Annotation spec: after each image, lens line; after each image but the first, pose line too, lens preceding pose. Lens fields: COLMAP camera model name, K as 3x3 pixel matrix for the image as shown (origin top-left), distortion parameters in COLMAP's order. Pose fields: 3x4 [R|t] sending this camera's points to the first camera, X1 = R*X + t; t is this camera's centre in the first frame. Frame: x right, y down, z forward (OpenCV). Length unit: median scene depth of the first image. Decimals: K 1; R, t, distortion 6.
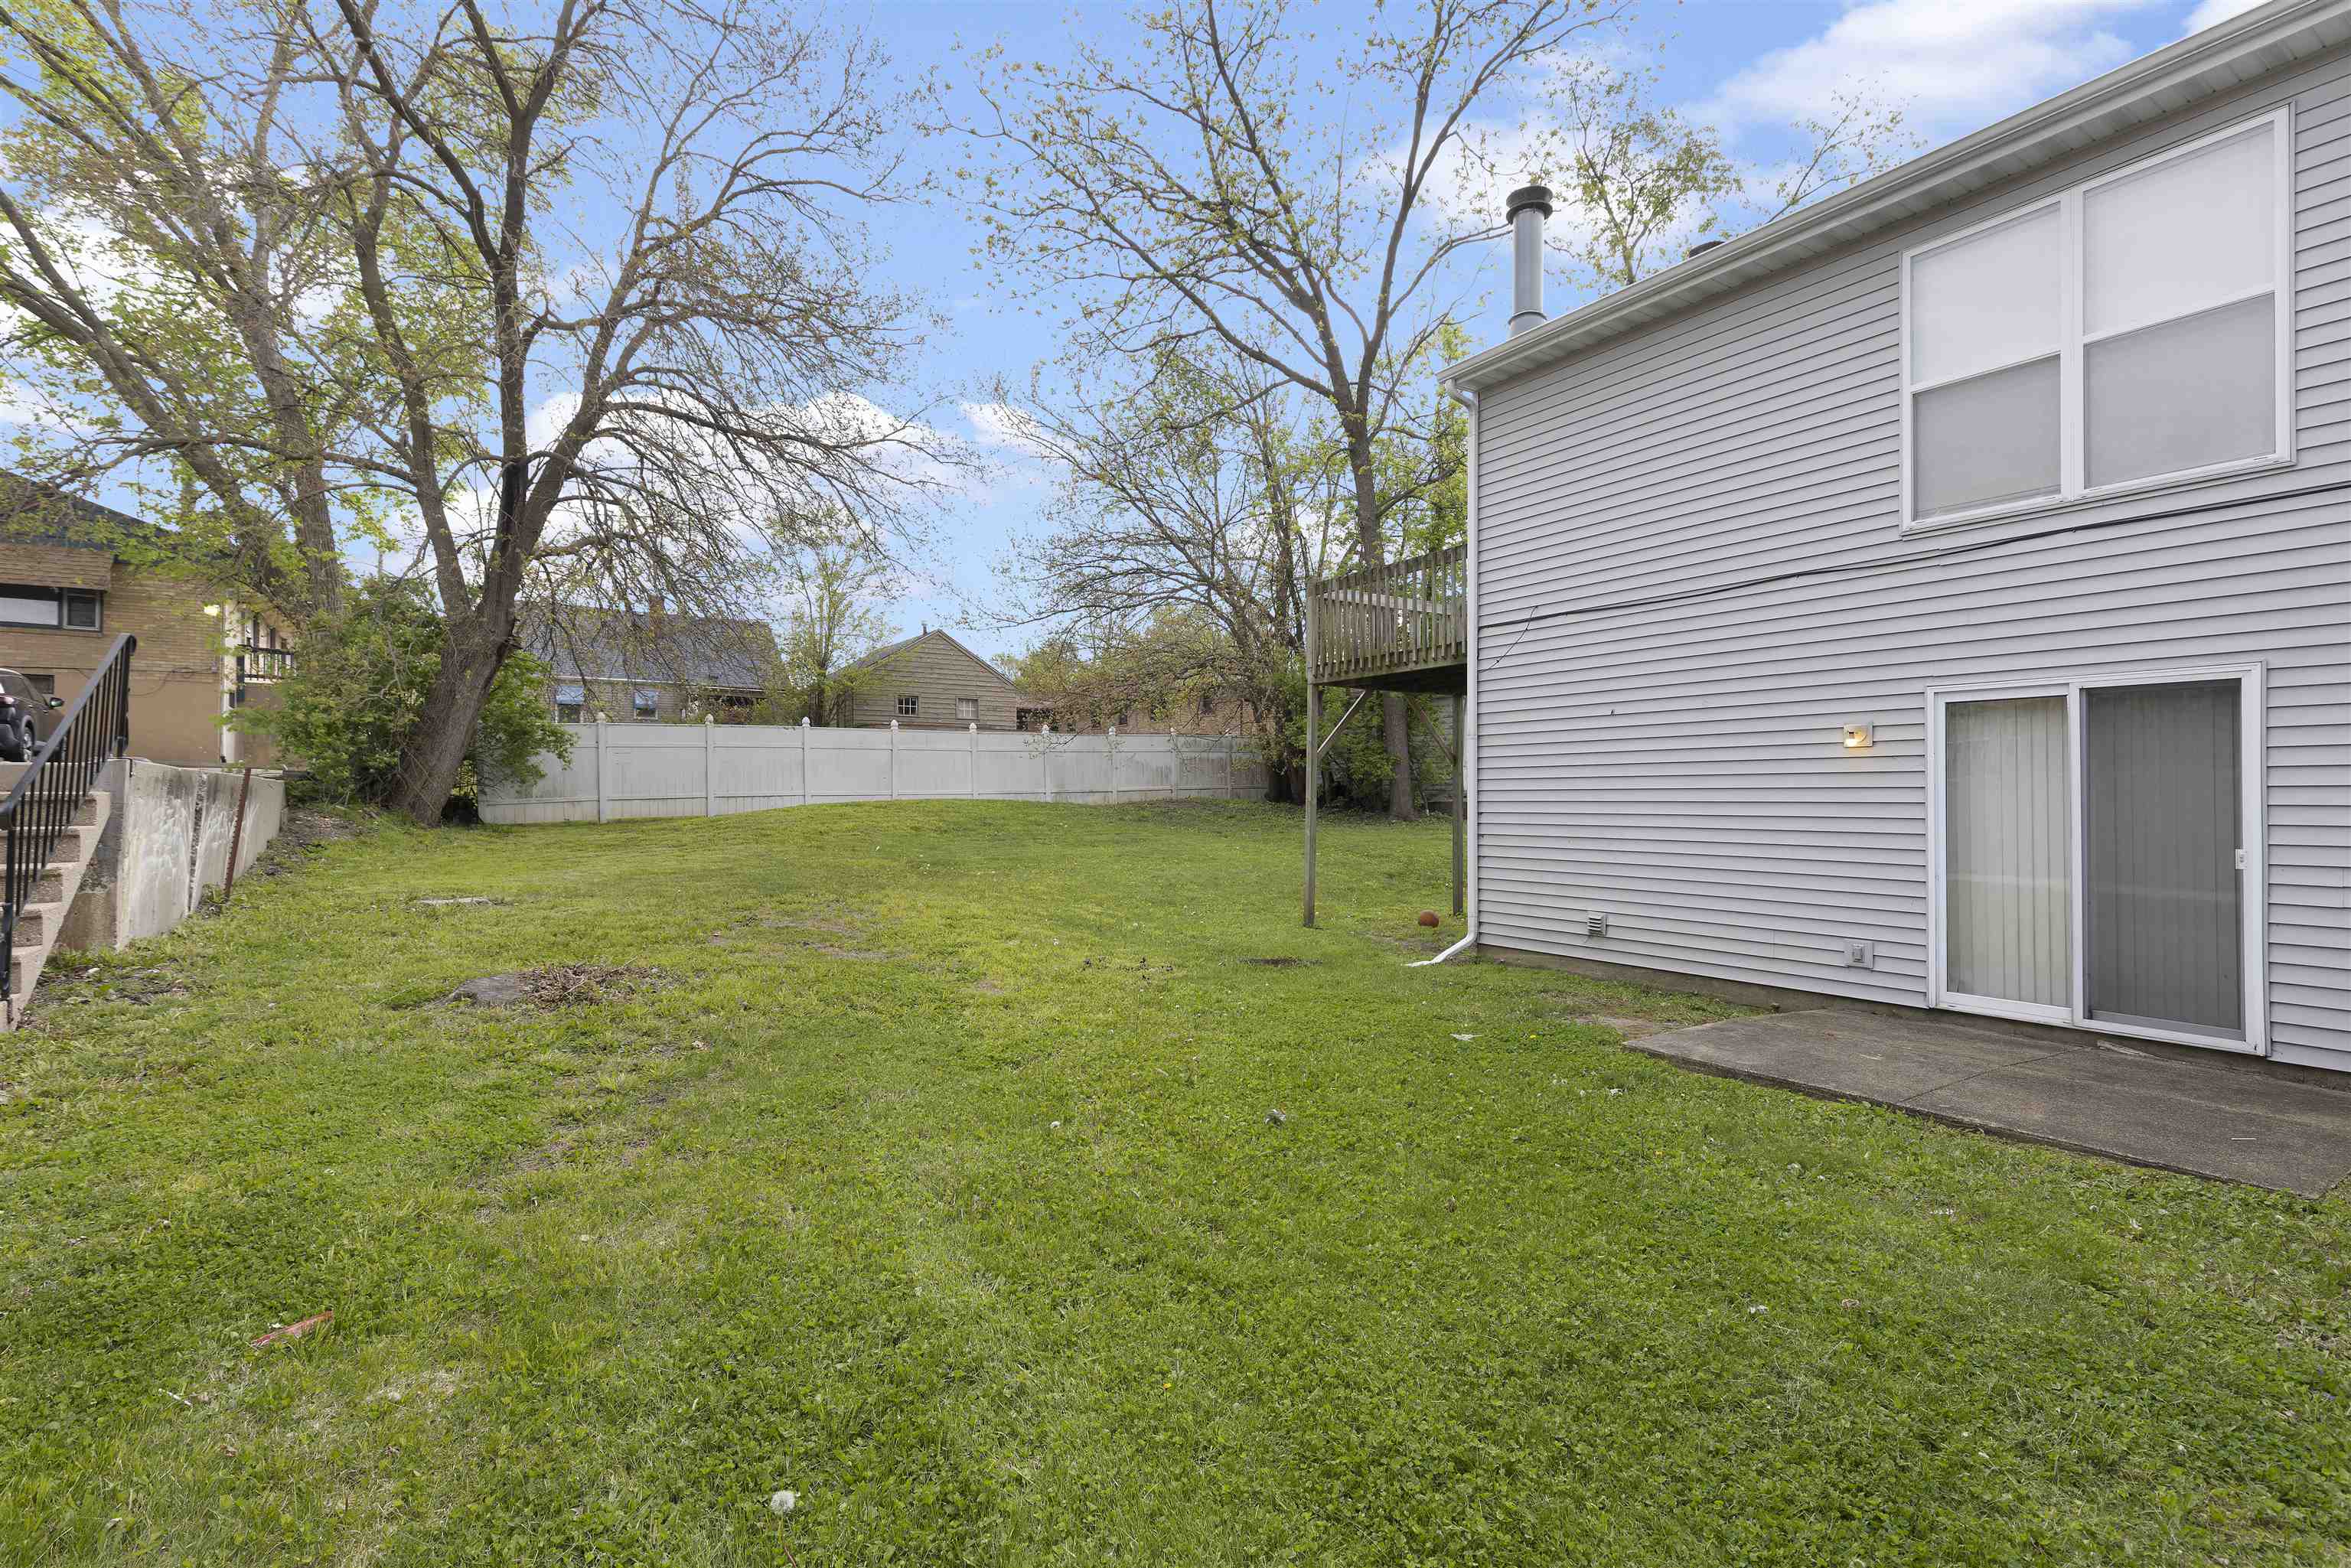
lens RADIAL K [[1062.8, 0, 1178.0], [0, 1062.8, 786.0], [0, 0, 1]] dist [0.014652, 0.000007]
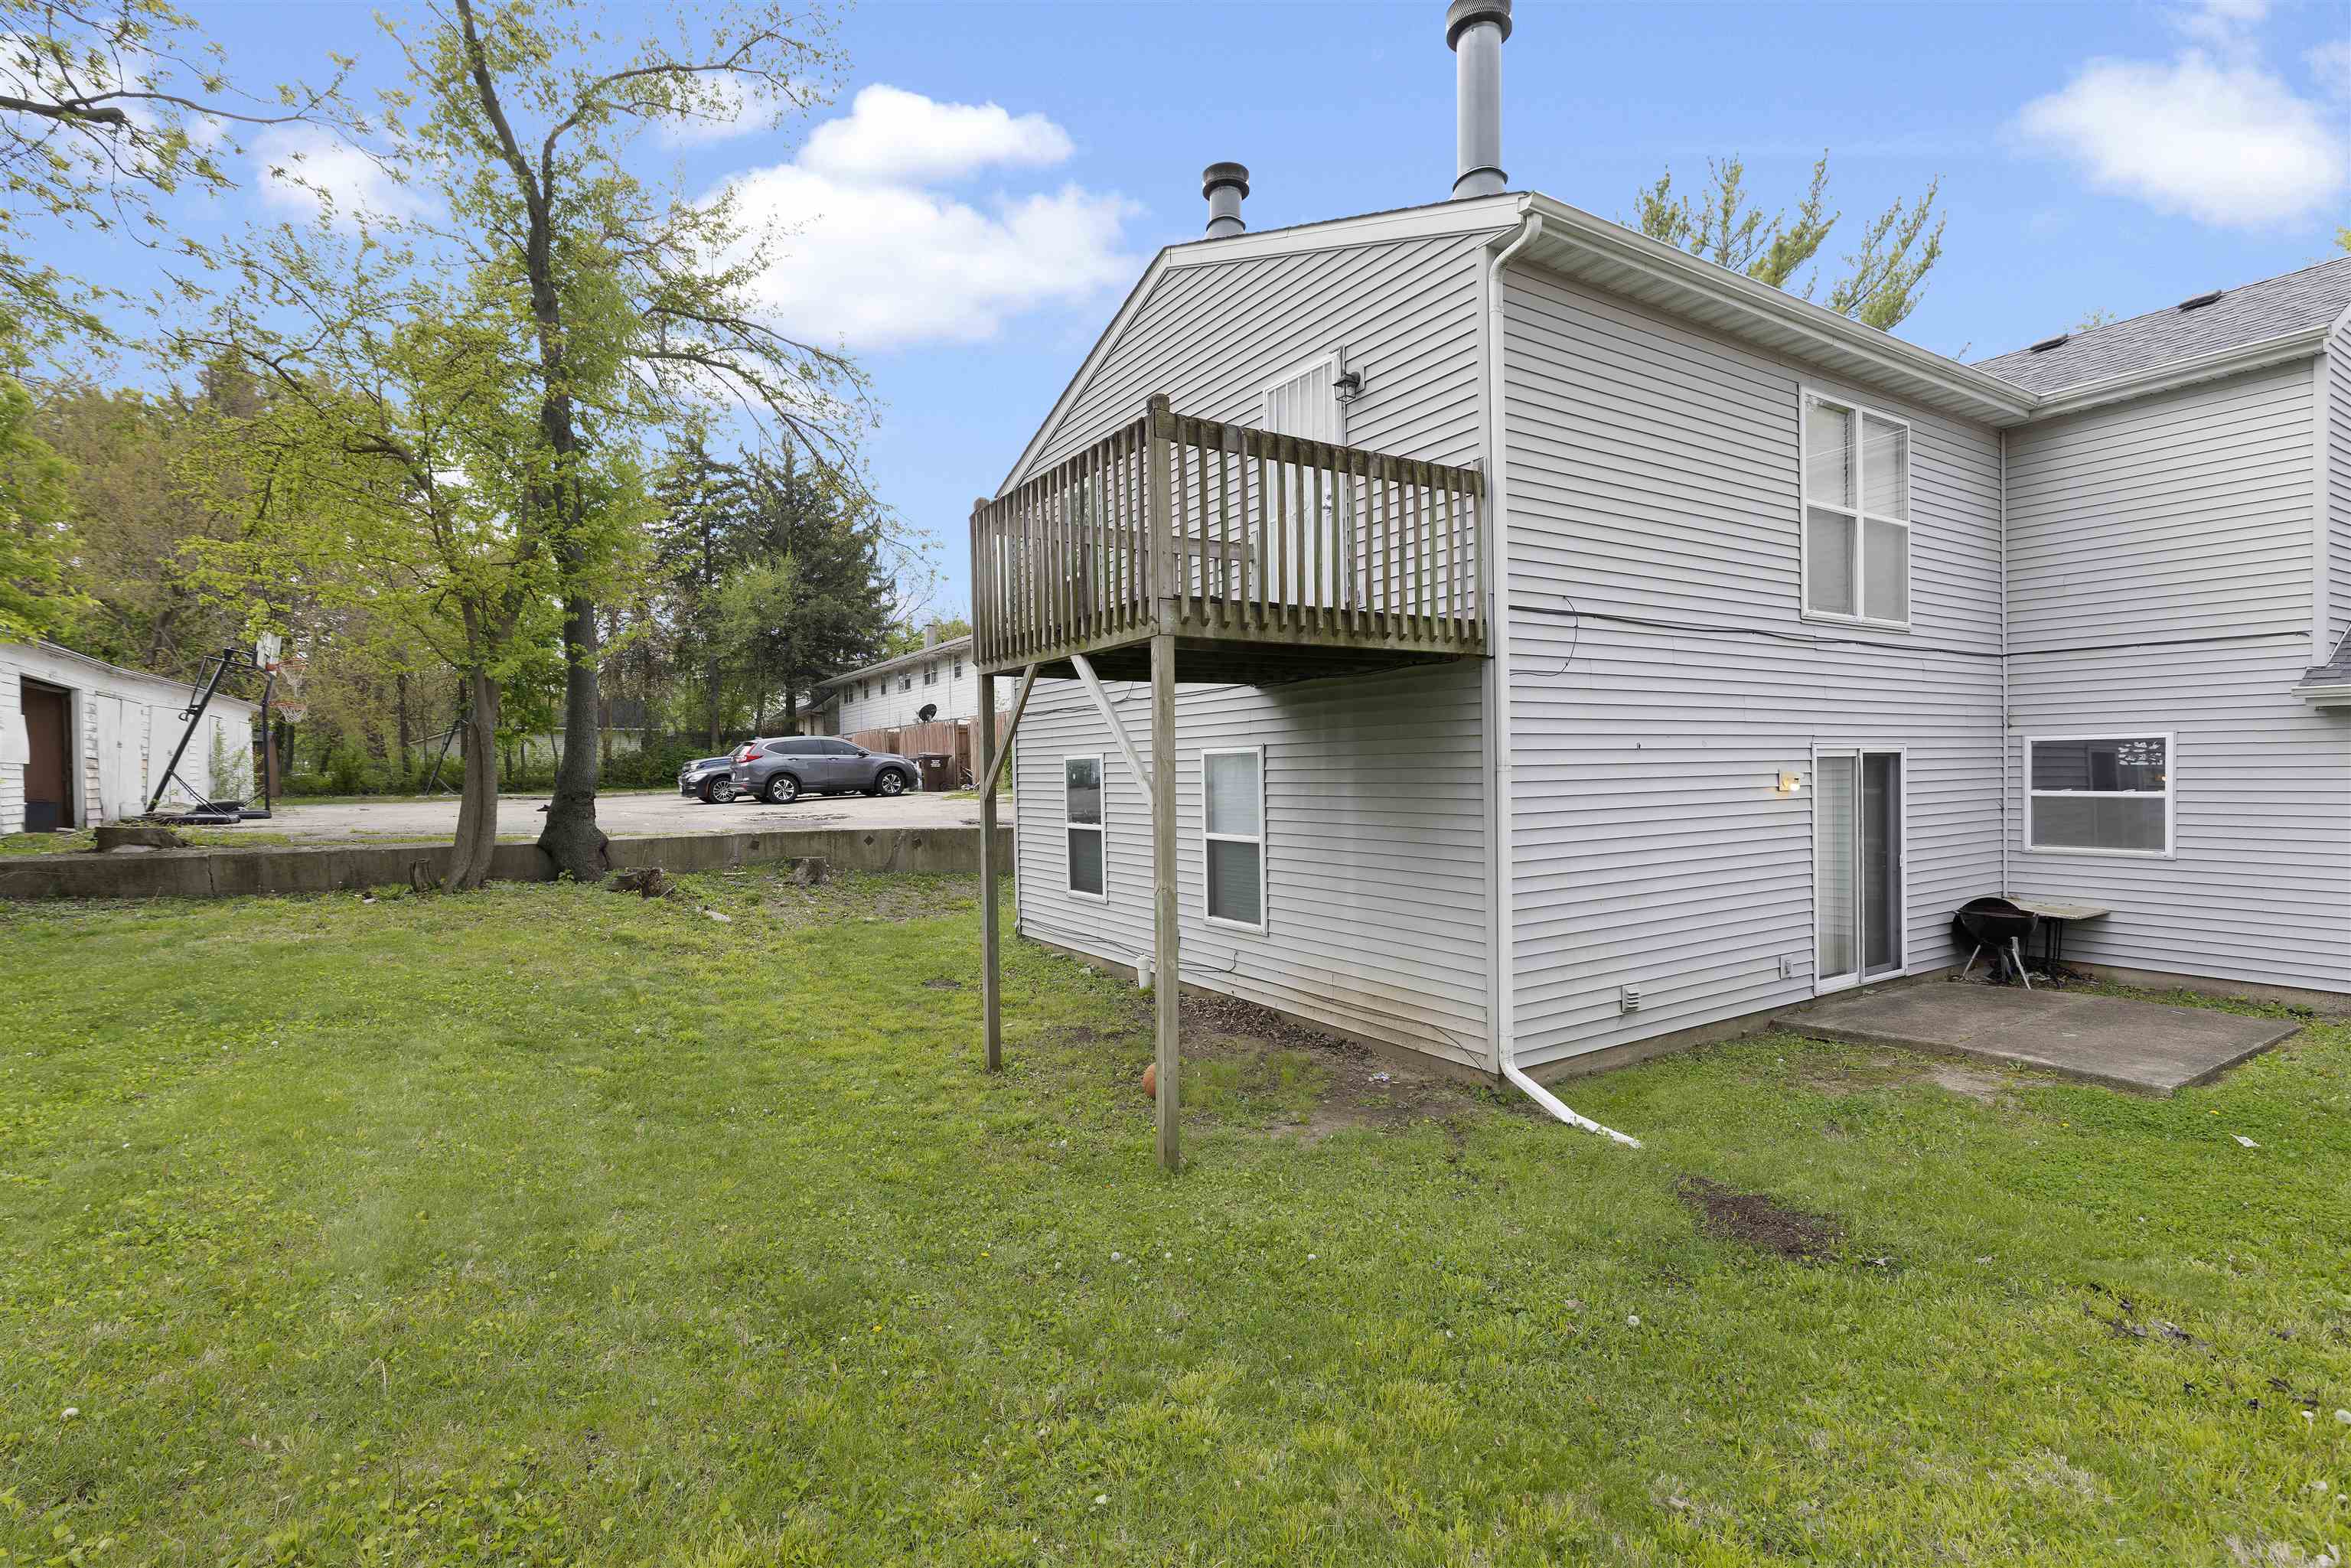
lens RADIAL K [[1062.8, 0, 1179.1], [0, 1062.8, 780.9], [0, 0, 1]] dist [0.014652, 0.000007]
pose [[0.014282, -0.020367, 0.999691, -0.560583], [-0.000766, 0.999792, 0.020380, -0.073398], [-0.999898, -0.001056, 0.014264, 1.702514]]
